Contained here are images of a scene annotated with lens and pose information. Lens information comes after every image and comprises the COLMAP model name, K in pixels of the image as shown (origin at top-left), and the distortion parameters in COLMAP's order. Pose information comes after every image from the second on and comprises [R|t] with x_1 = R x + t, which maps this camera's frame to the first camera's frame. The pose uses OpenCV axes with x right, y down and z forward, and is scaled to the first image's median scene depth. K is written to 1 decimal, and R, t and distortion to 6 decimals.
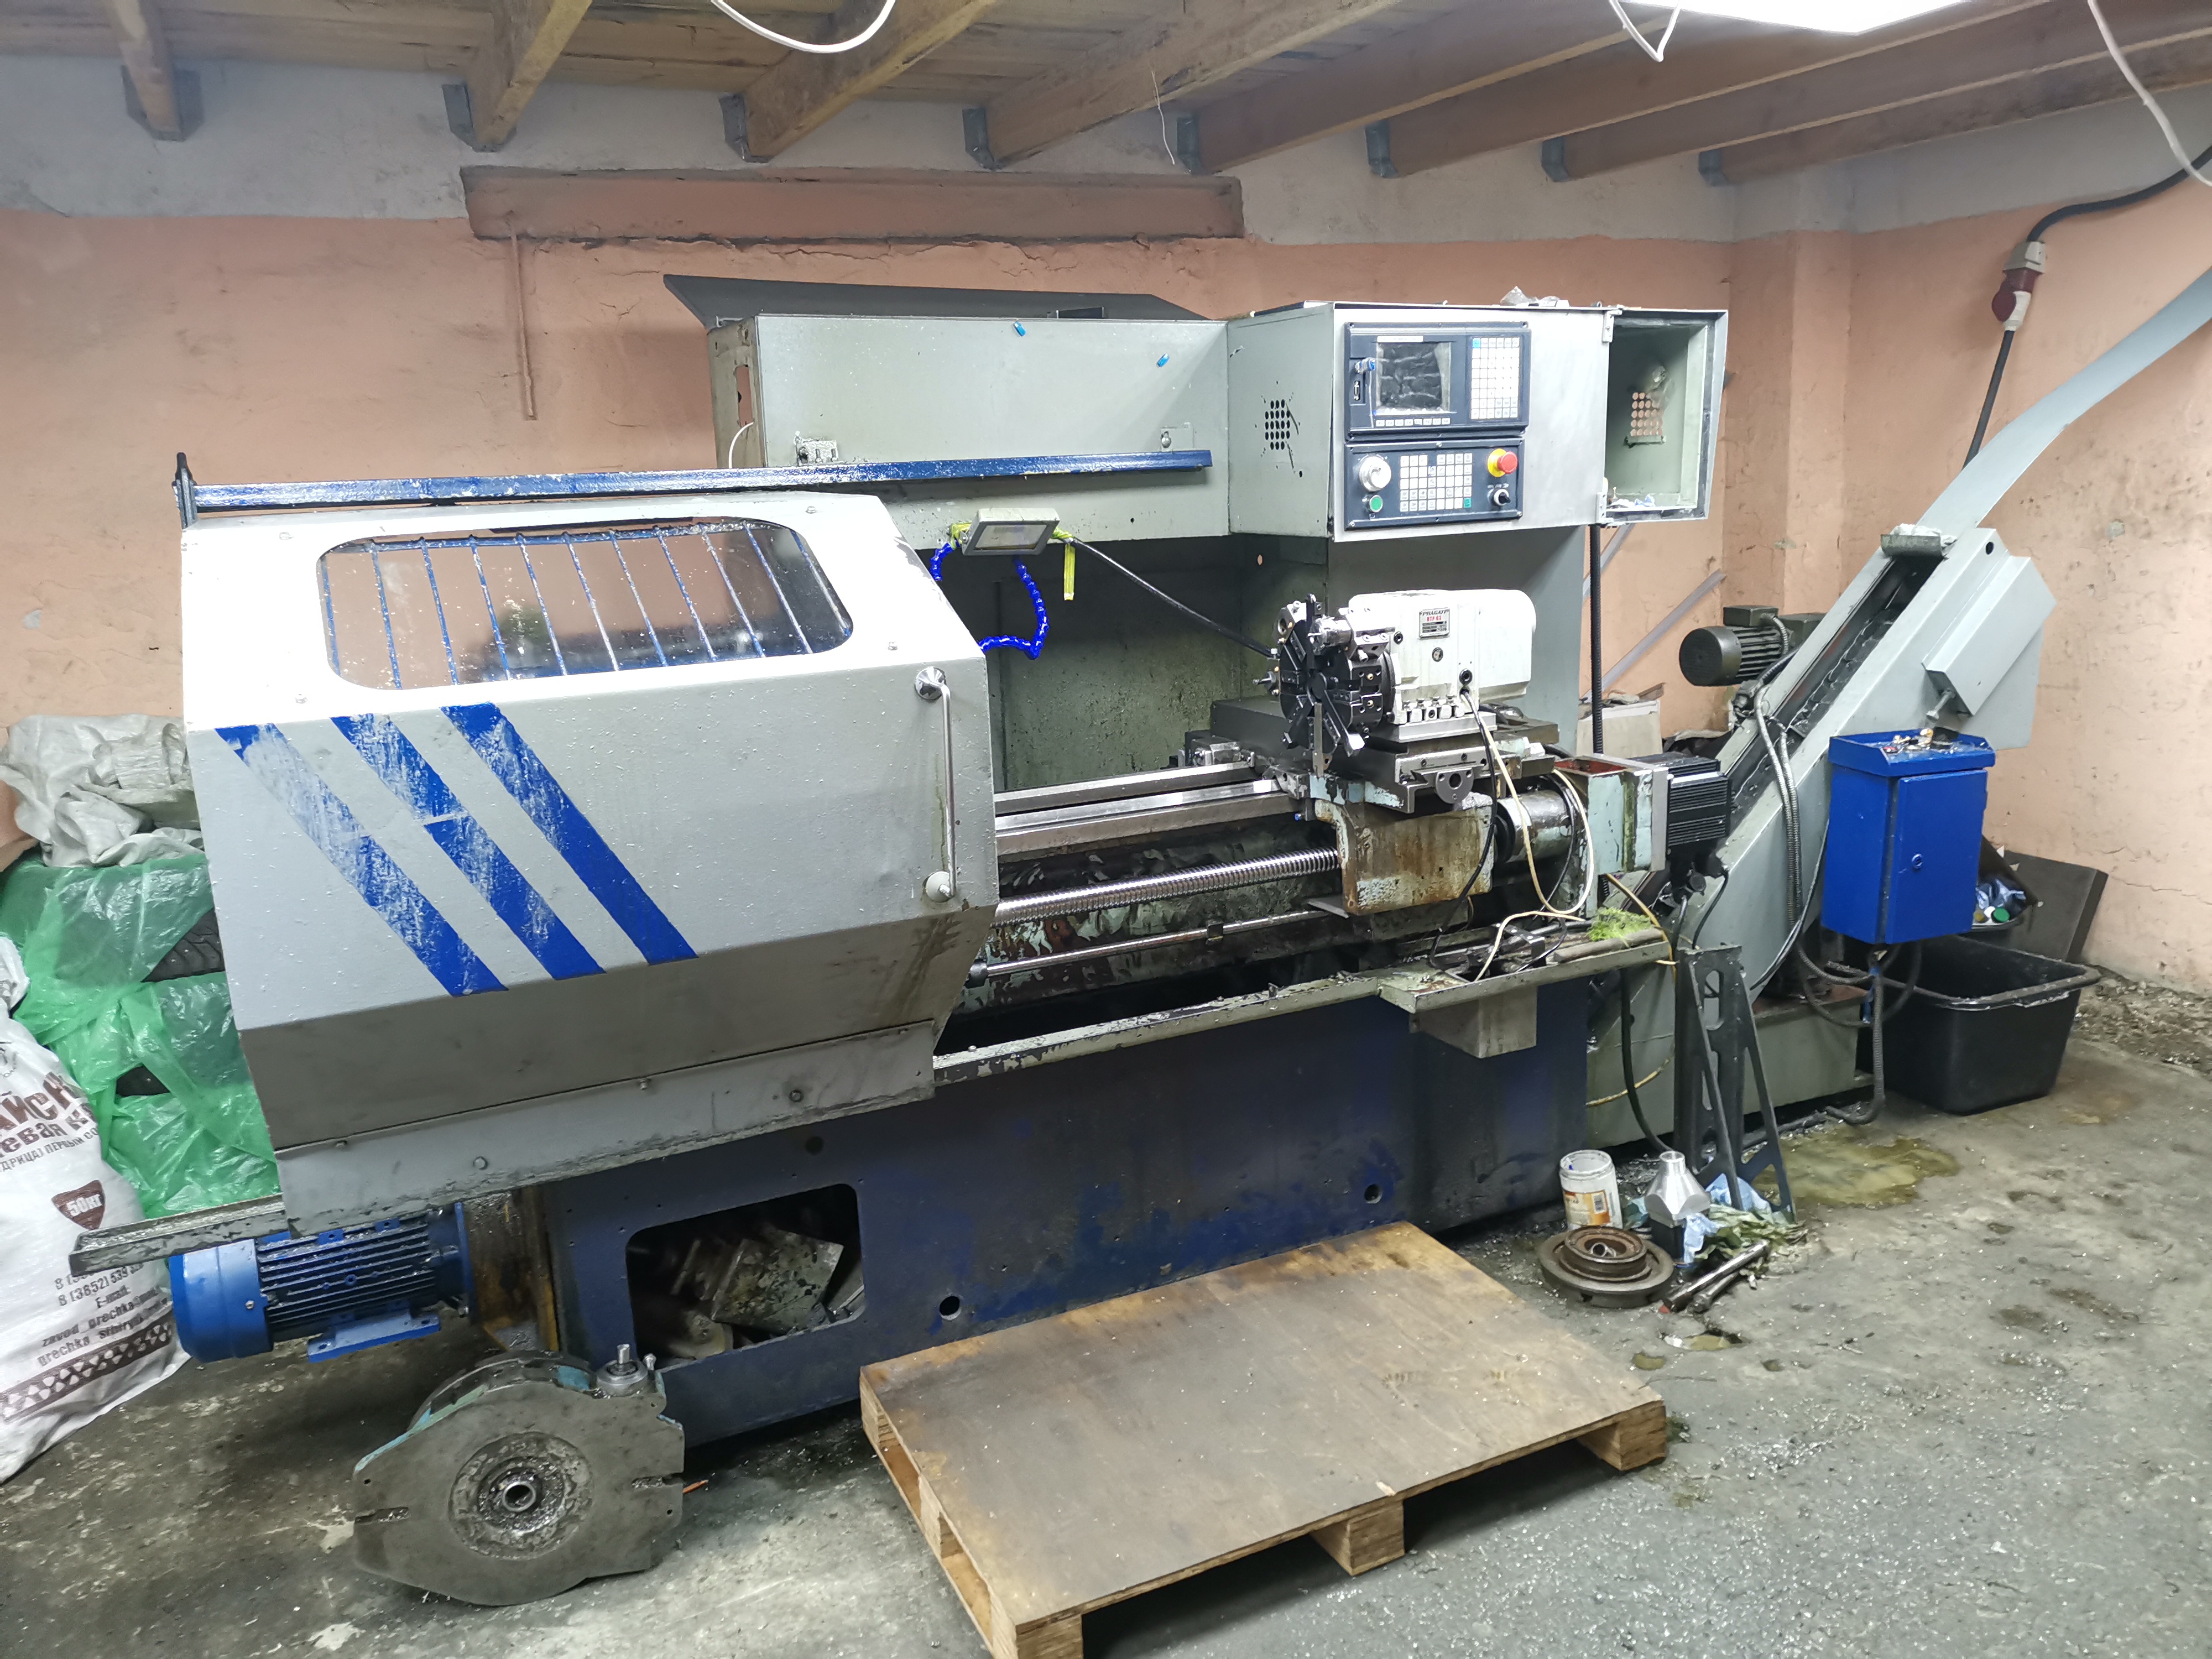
lens RADIAL K [[1656.4, 0, 1106.9], [0, 1656.4, 821.4], [0, 0, 1]] dist [0.035770, -0.012378]
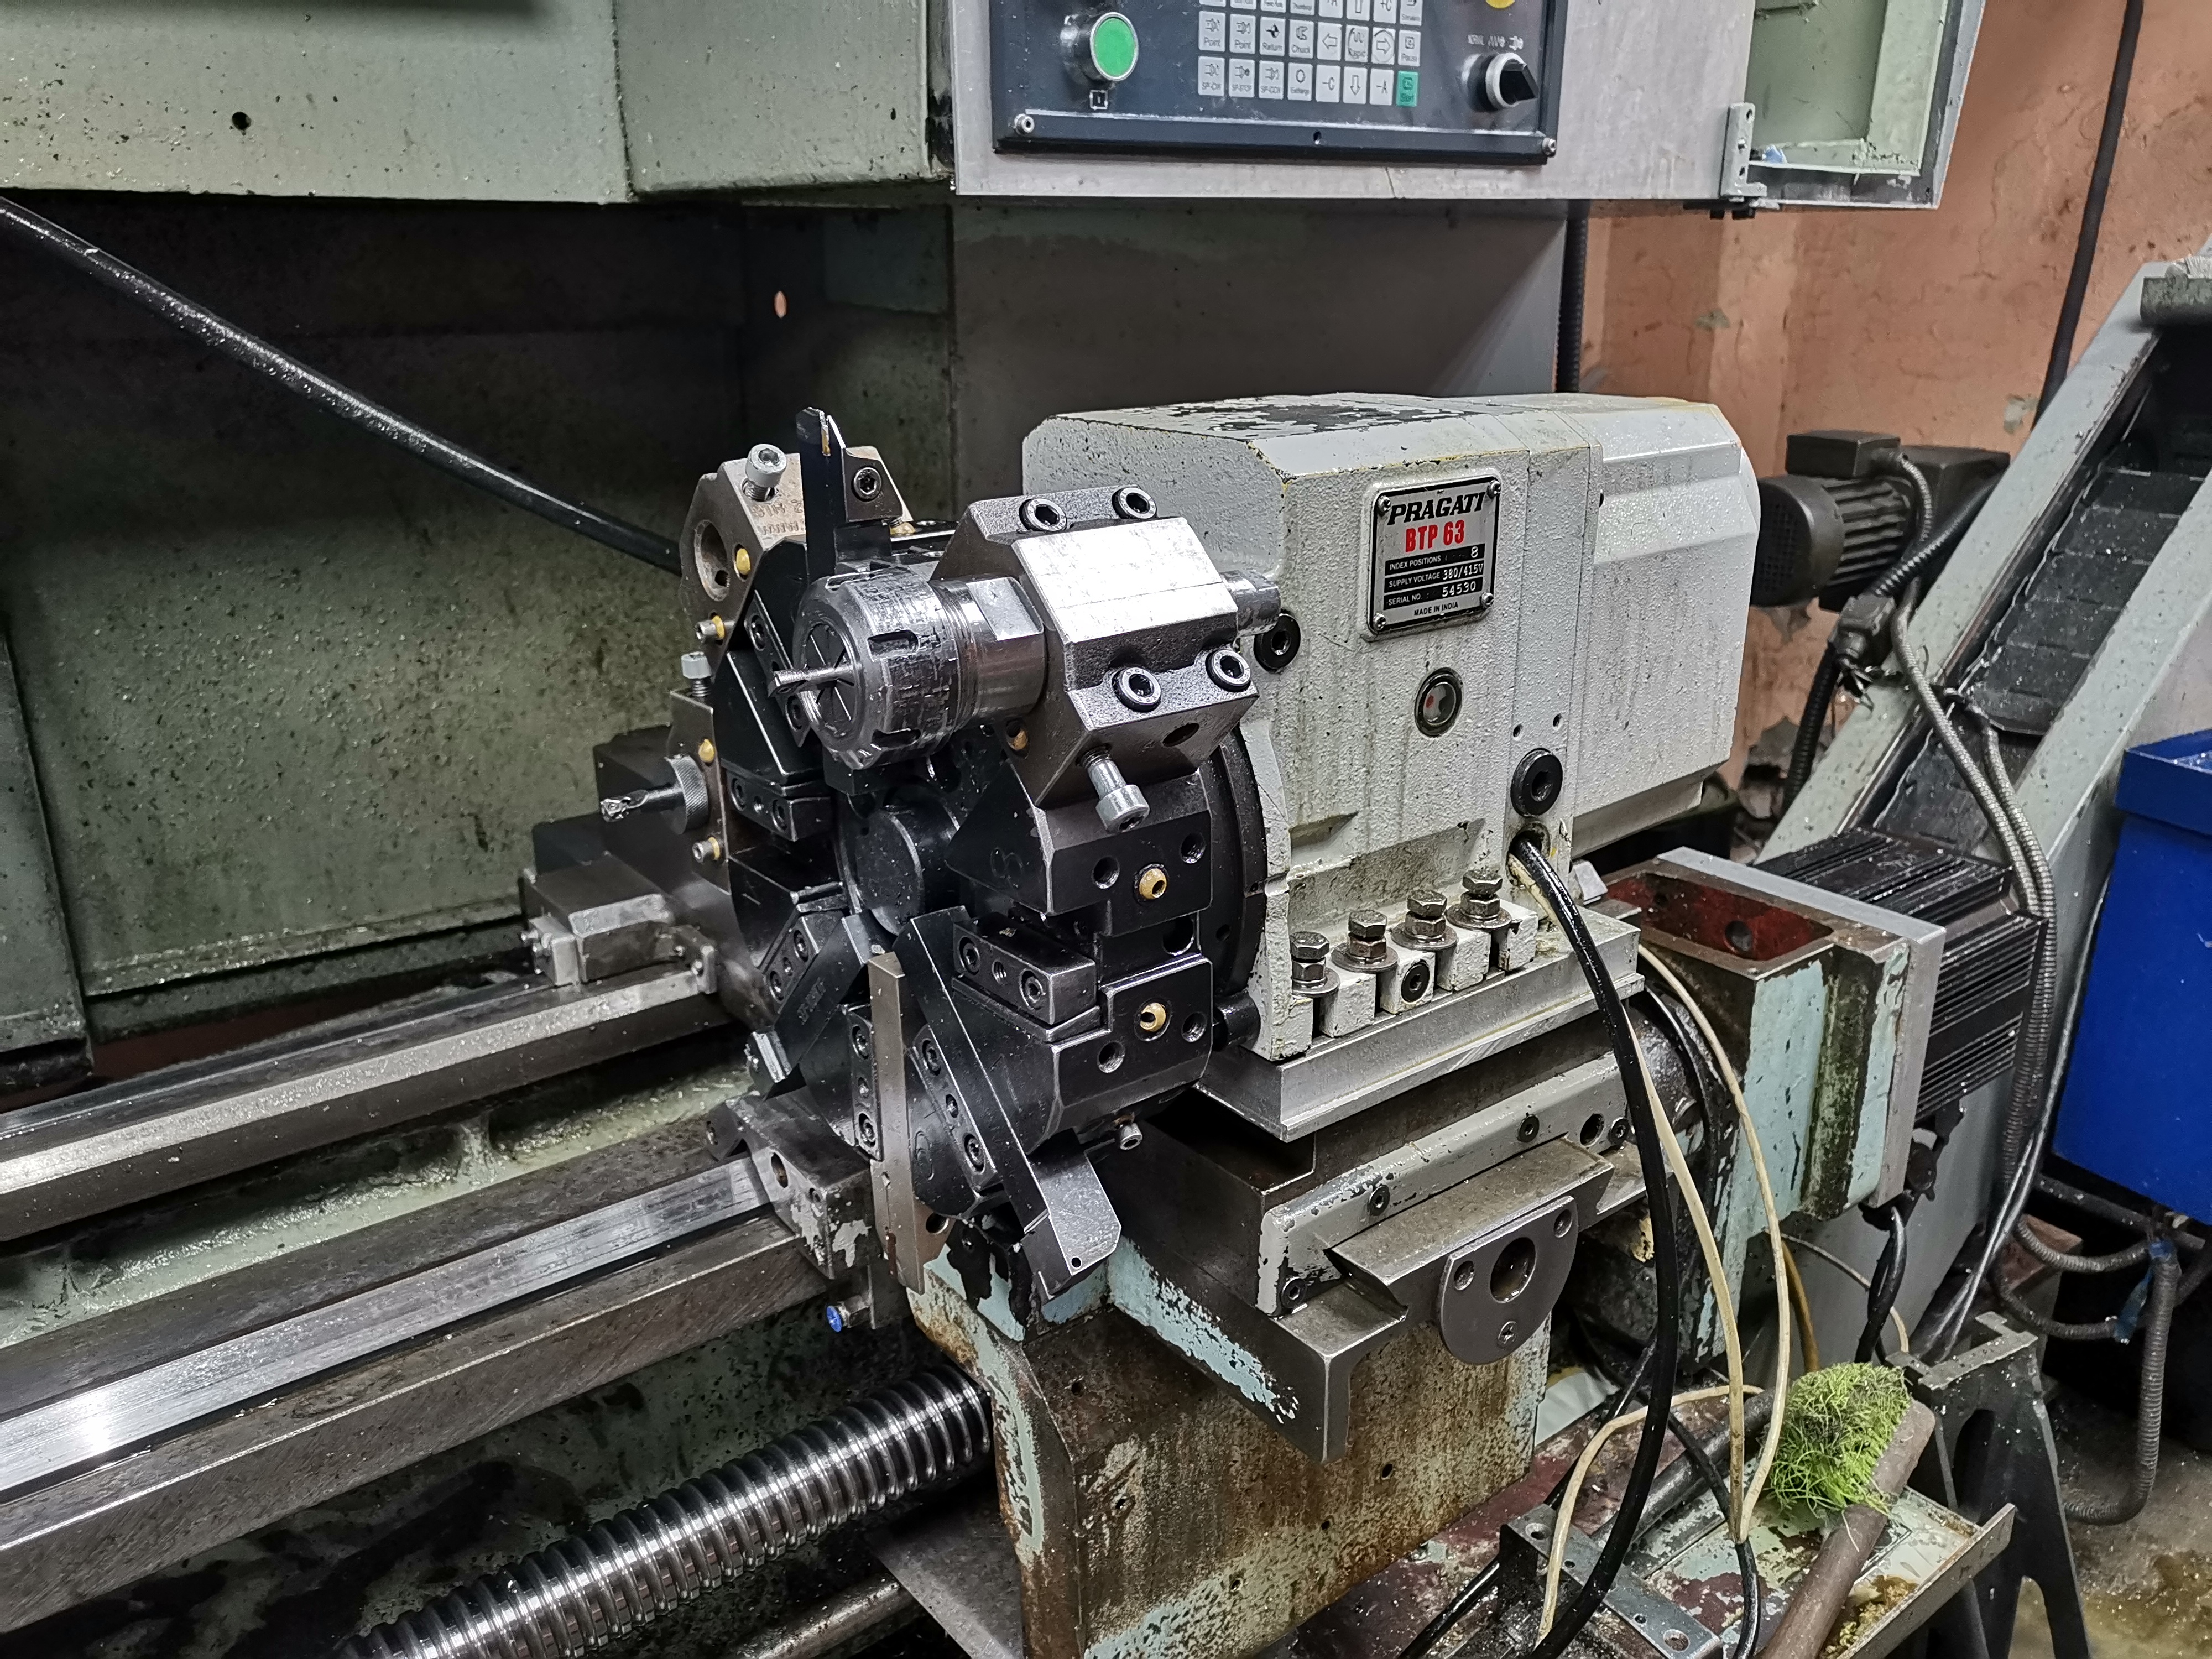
lens RADIAL K [[1656.4, 0, 1106.9], [0, 1656.4, 821.4], [0, 0, 1]] dist [0.035770, -0.012378]
pose [[0.980101, -0.039839, 0.194462, 0.108070], [0.017097, 0.992954, 0.117259, -0.104341], [-0.197763, -0.111601, 0.973876, 0.749538]]
